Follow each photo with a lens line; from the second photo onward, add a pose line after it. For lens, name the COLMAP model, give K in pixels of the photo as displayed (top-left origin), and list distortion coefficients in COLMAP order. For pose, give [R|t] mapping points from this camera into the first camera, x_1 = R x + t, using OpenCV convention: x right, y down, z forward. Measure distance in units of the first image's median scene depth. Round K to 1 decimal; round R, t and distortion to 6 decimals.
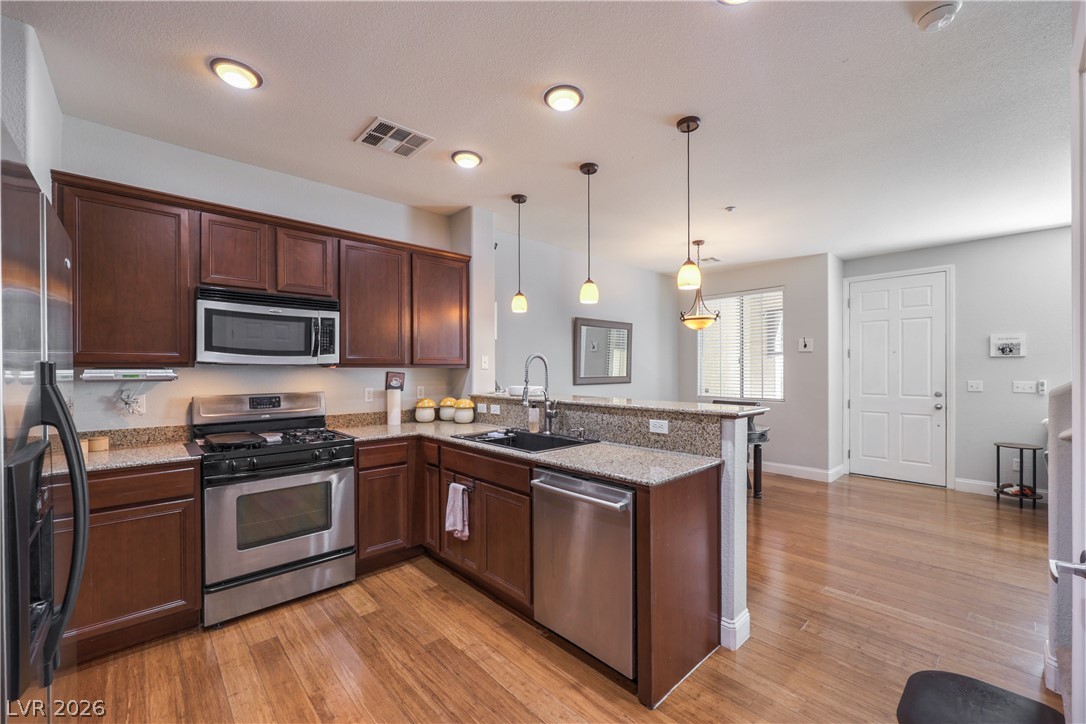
lens RADIAL K [[445.9, 0, 544.9], [0, 445.9, 365.9], [0, 0, 1]] dist [-0.000135, 0.000028]
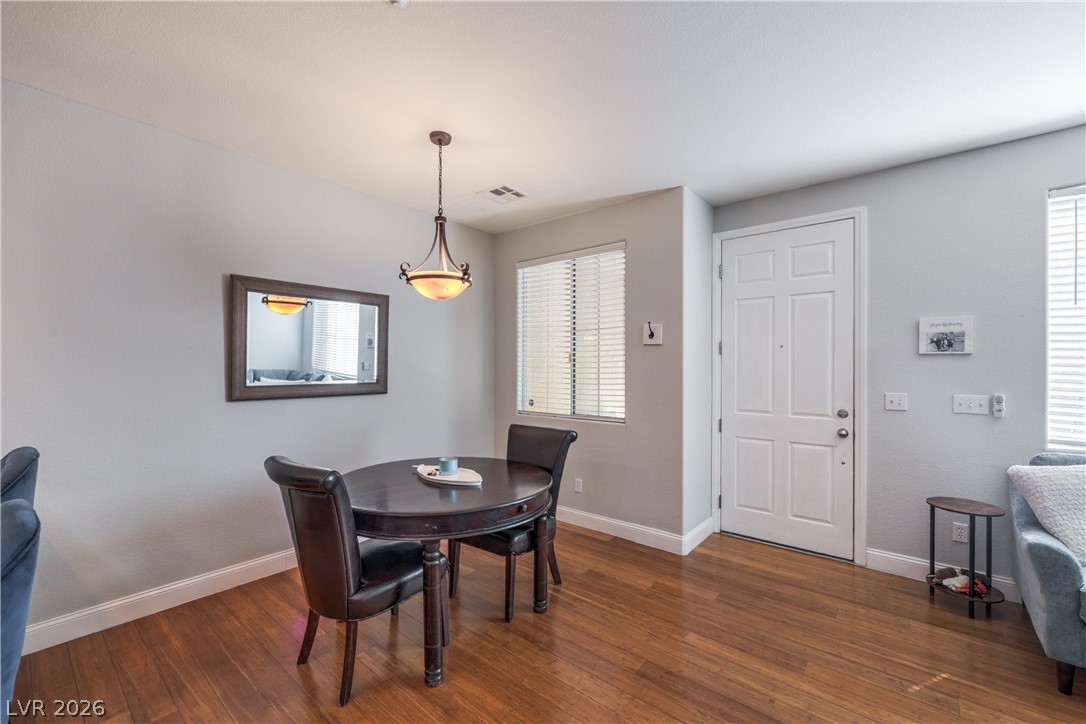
lens RADIAL K [[451.0, 0, 543.0], [0, 451.0, 362.0], [0, 0, 1]] dist [-0.000358, 0.000135]
pose [[0.991612, 0.005949, 0.129113, 0.378720], [-0.005553, 0.999979, -0.003428, -0.004453], [-0.129131, 0.002682, 0.991624, 0.421739]]
